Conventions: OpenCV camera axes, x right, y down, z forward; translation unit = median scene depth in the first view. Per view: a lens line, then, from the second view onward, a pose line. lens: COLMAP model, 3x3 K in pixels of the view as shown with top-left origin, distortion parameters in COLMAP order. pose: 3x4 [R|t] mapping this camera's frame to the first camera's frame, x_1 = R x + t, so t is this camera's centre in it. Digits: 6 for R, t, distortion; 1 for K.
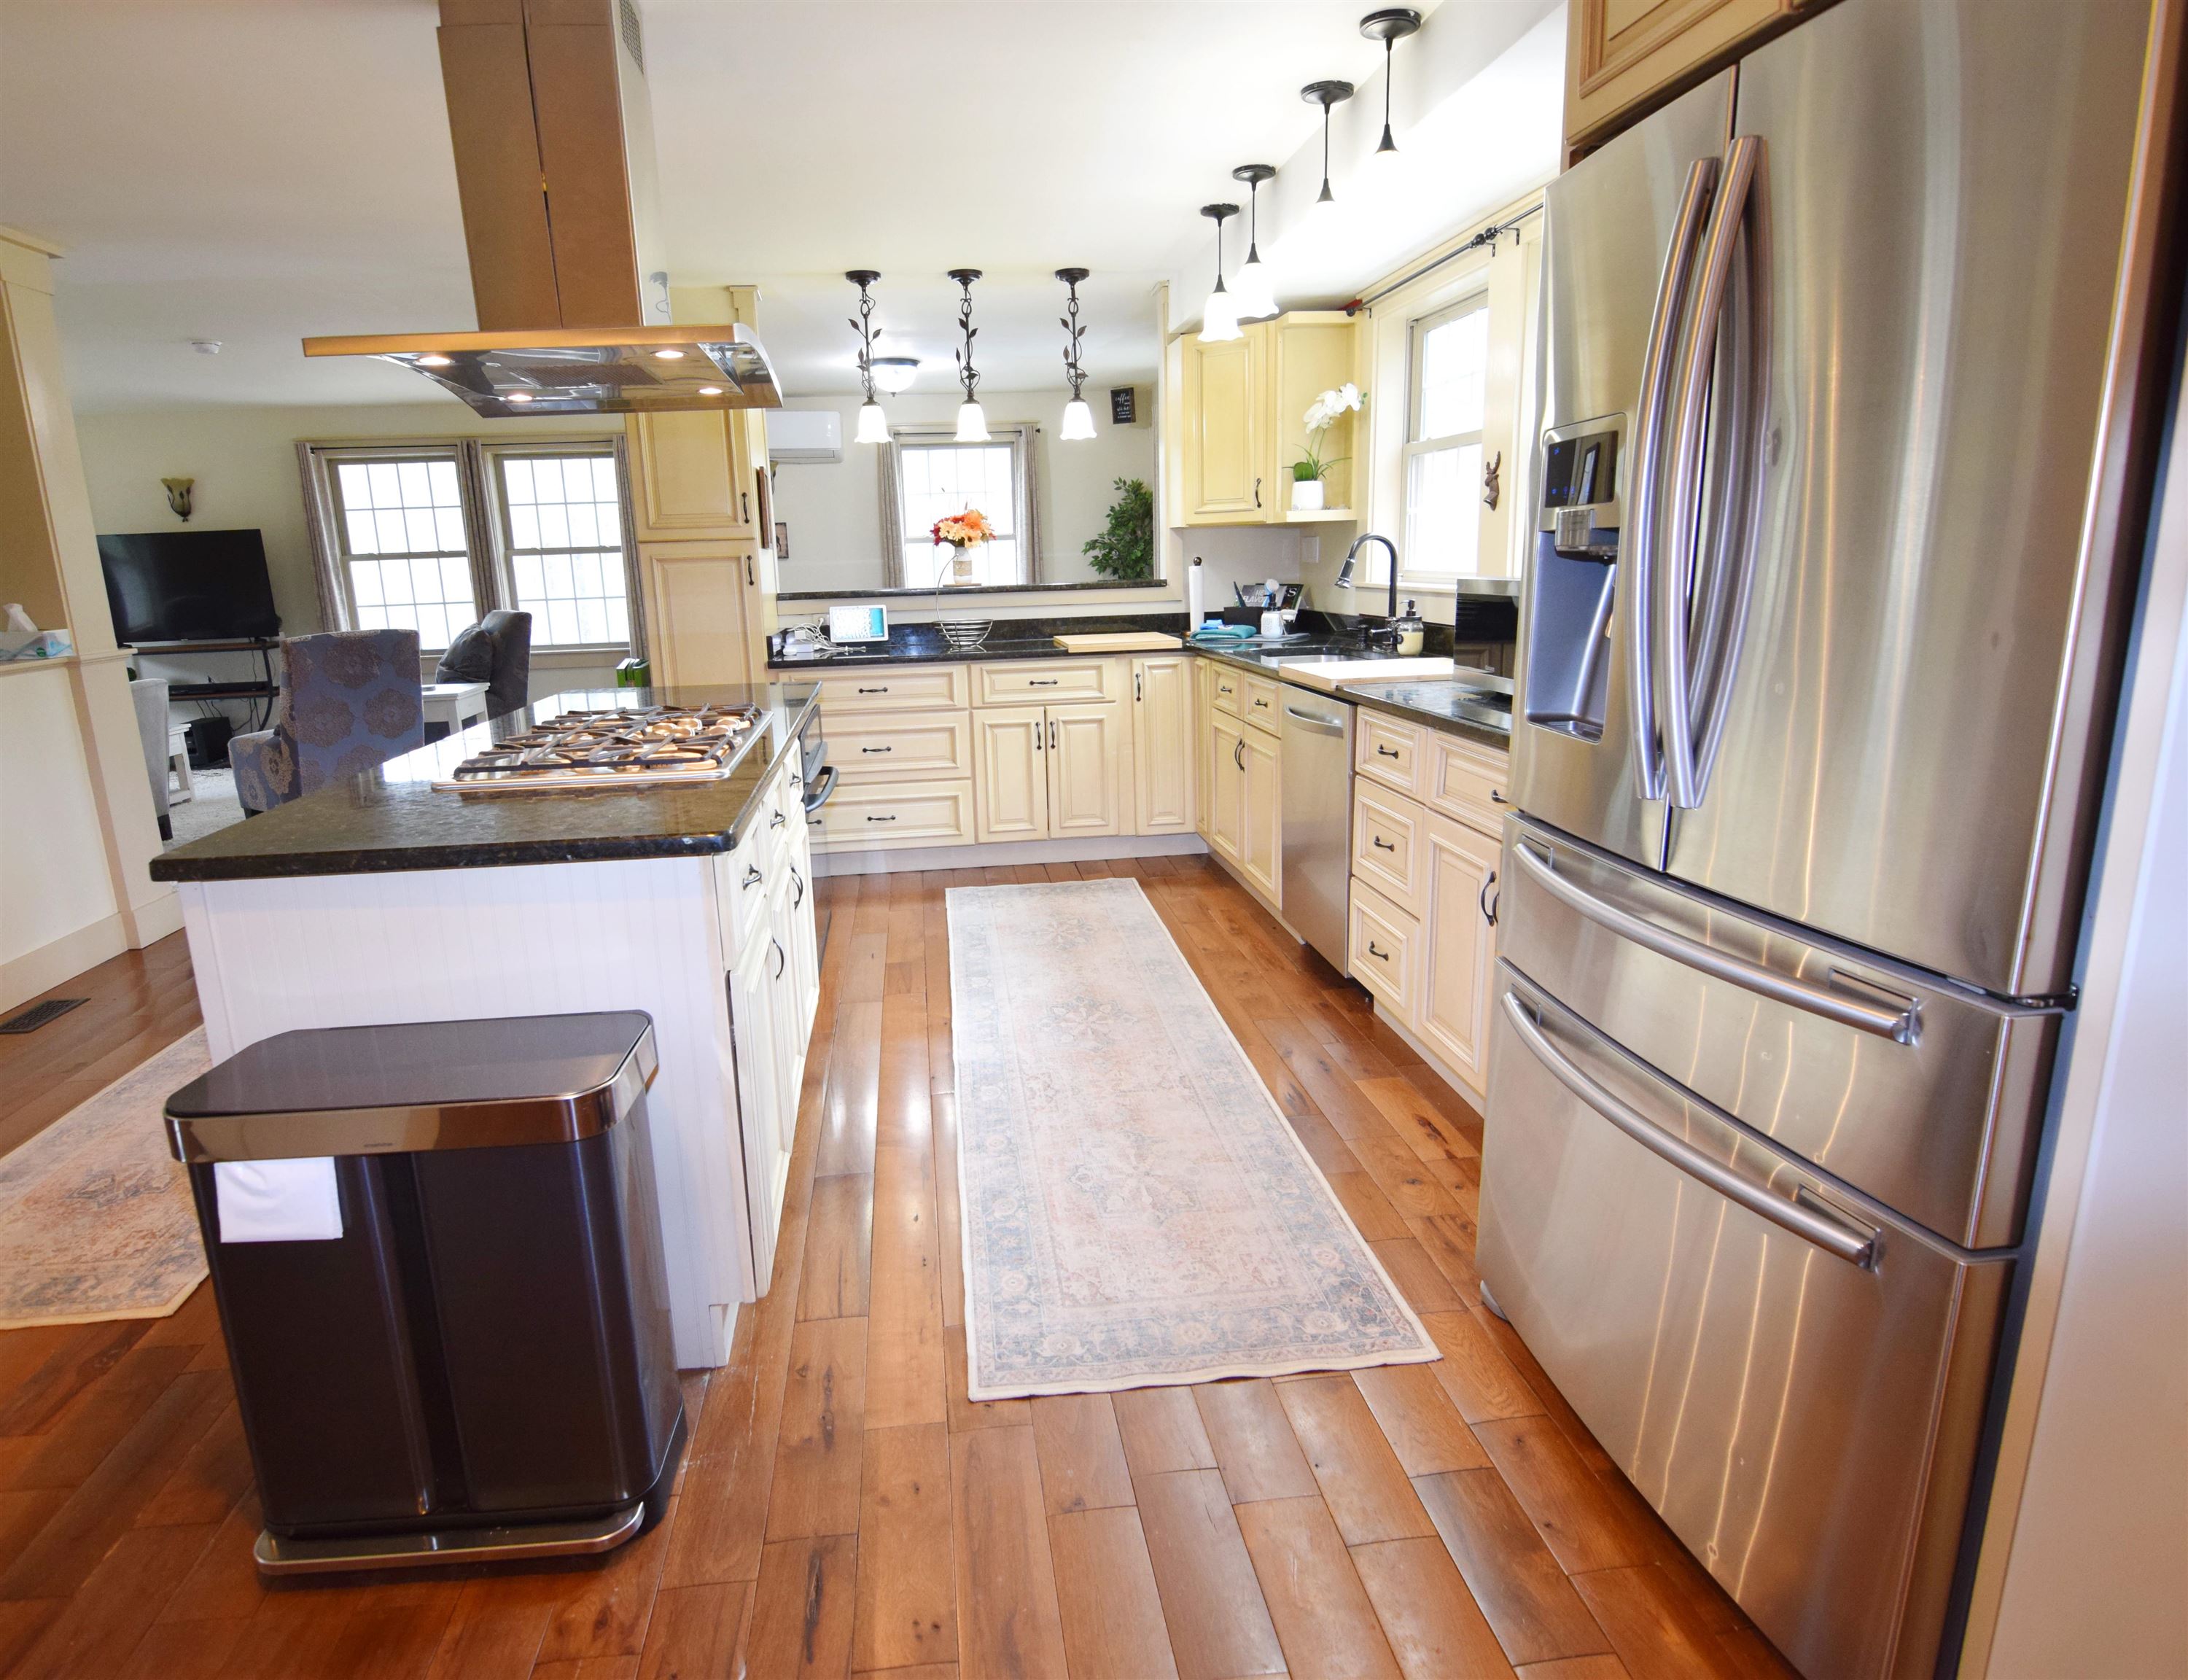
lens RADIAL K [[1230.1, 0, 1007.7], [0, 1230.1, 839.3], [0, 0, 1]] dist [0.000262, 0.000163]
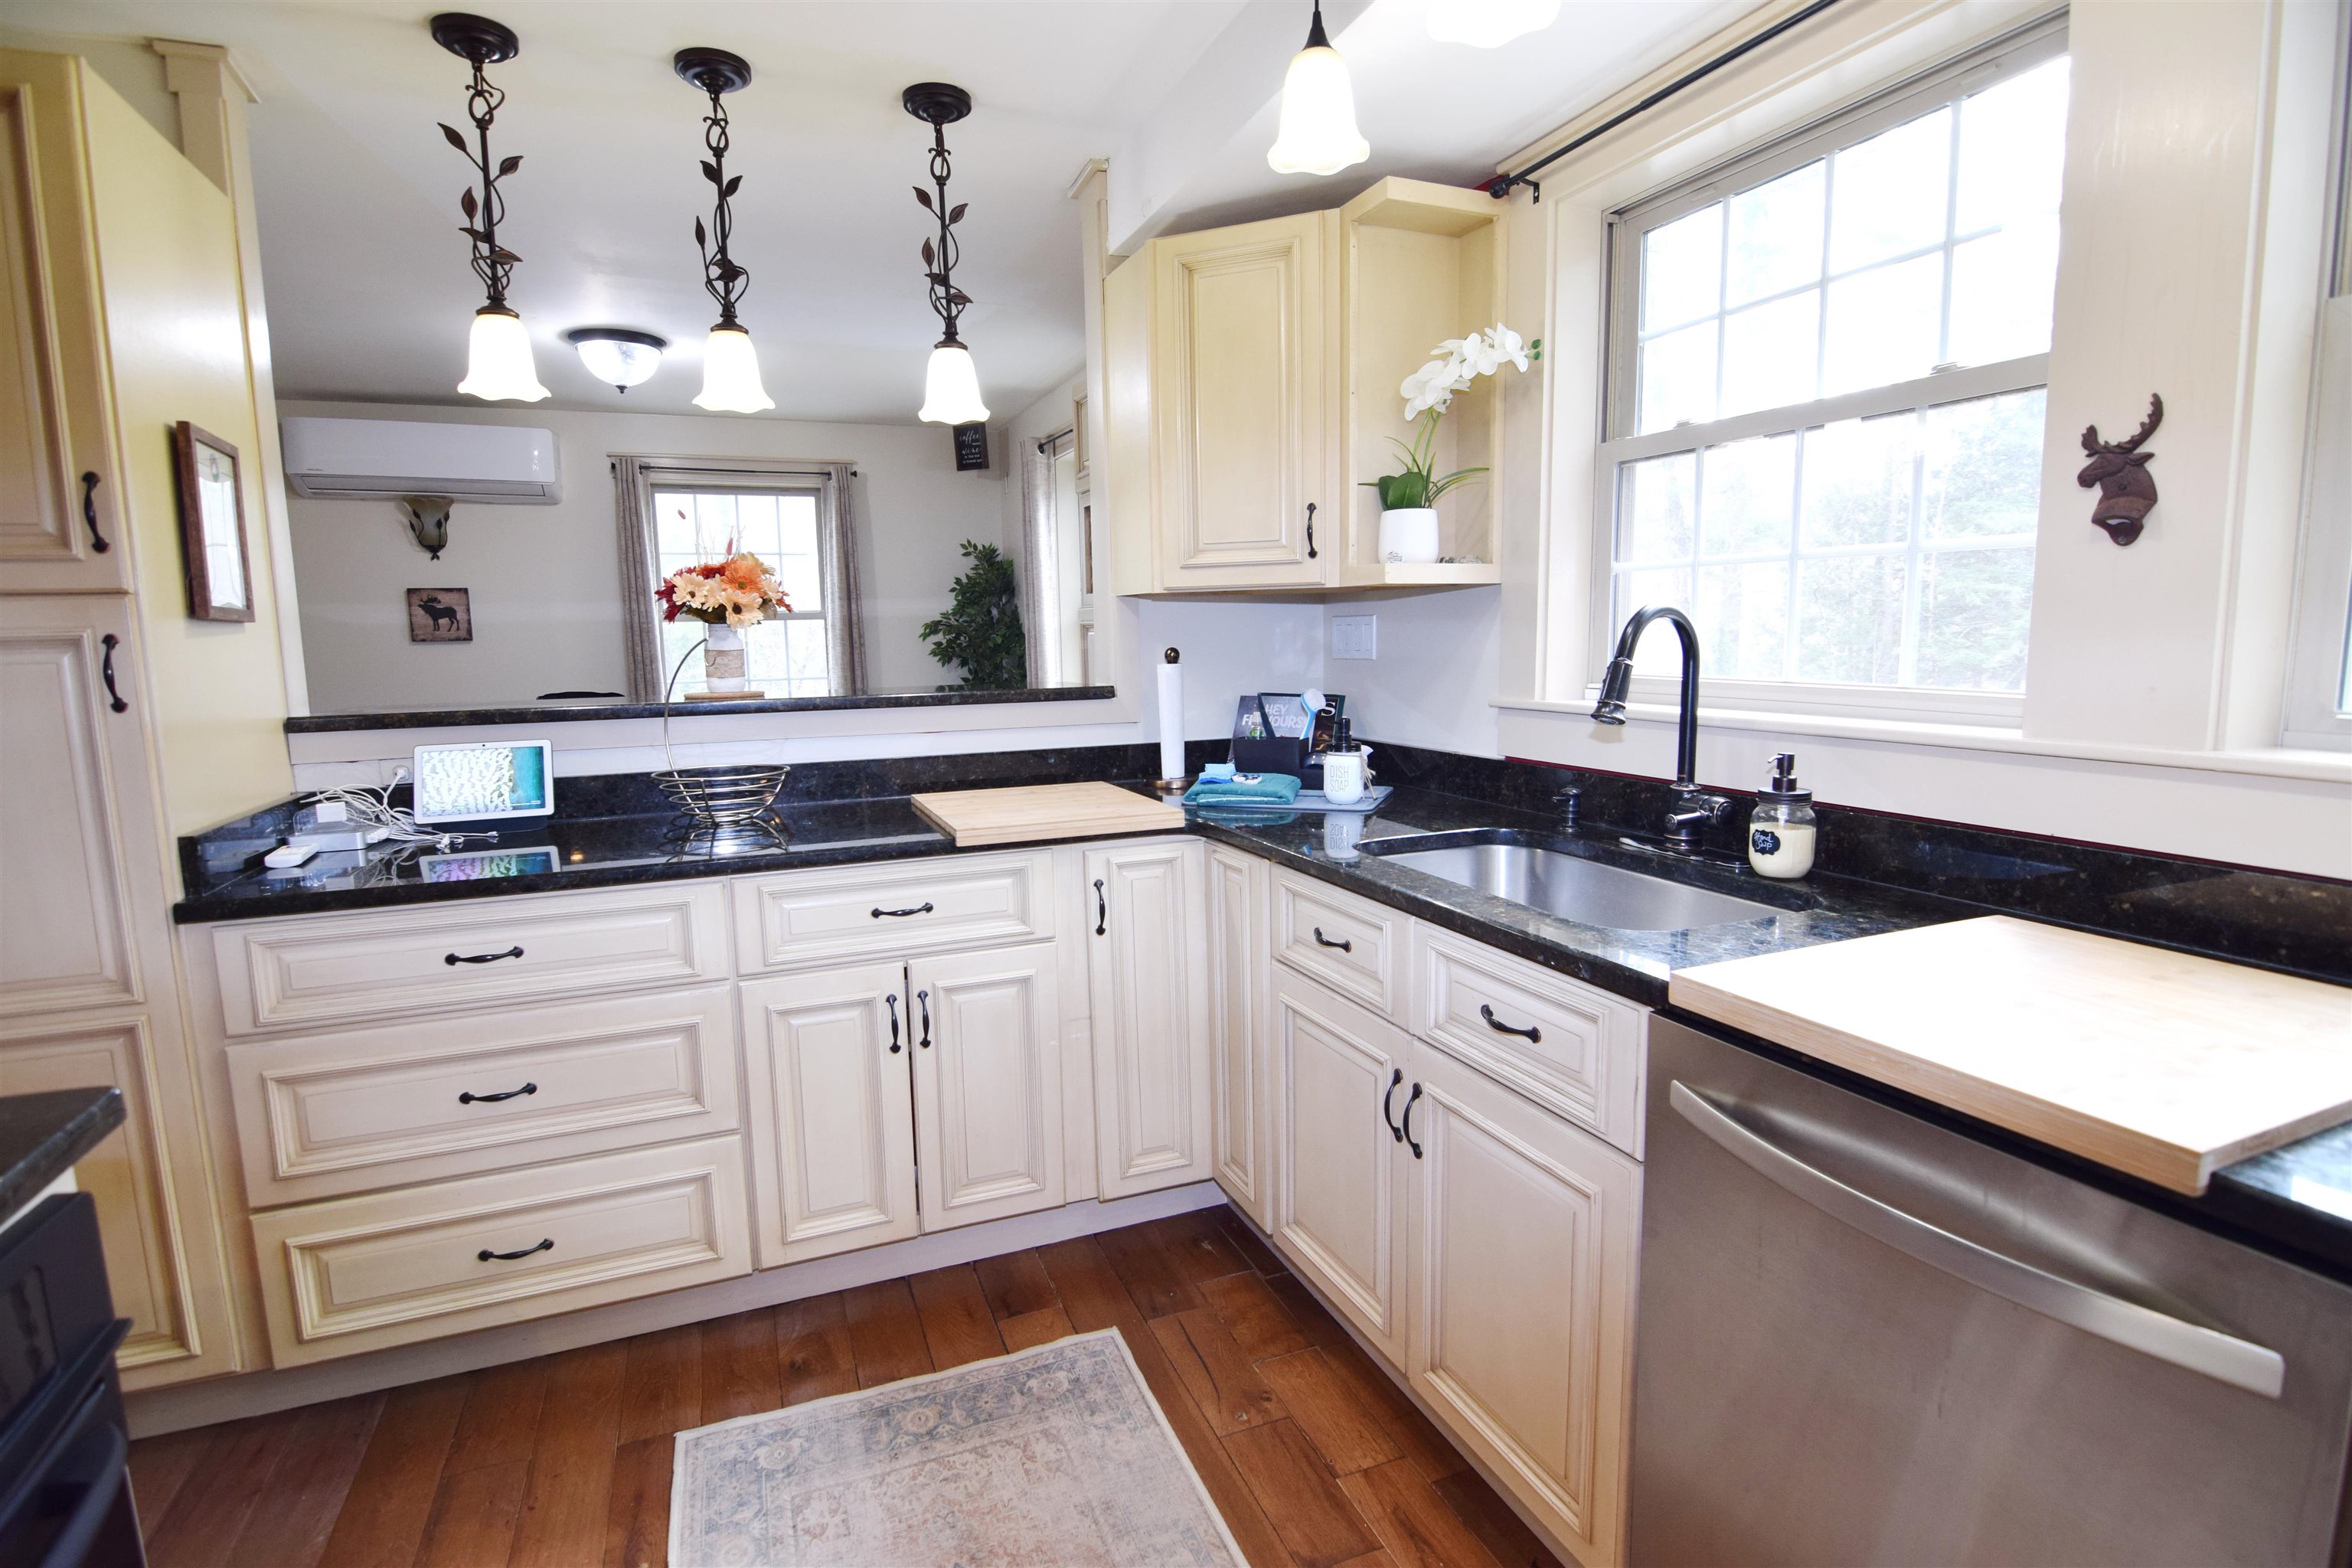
lens RADIAL K [[1143.6, 0, 1165.0], [0, 1143.6, 765.7], [0, 0, 1]] dist [-0.002279, -0.014081]
pose [[0.956144, -0.019948, 0.292215, -0.000915], [0.054510, 0.992367, -0.110617, -0.127226], [-0.287778, 0.121695, 0.949934, 0.549900]]
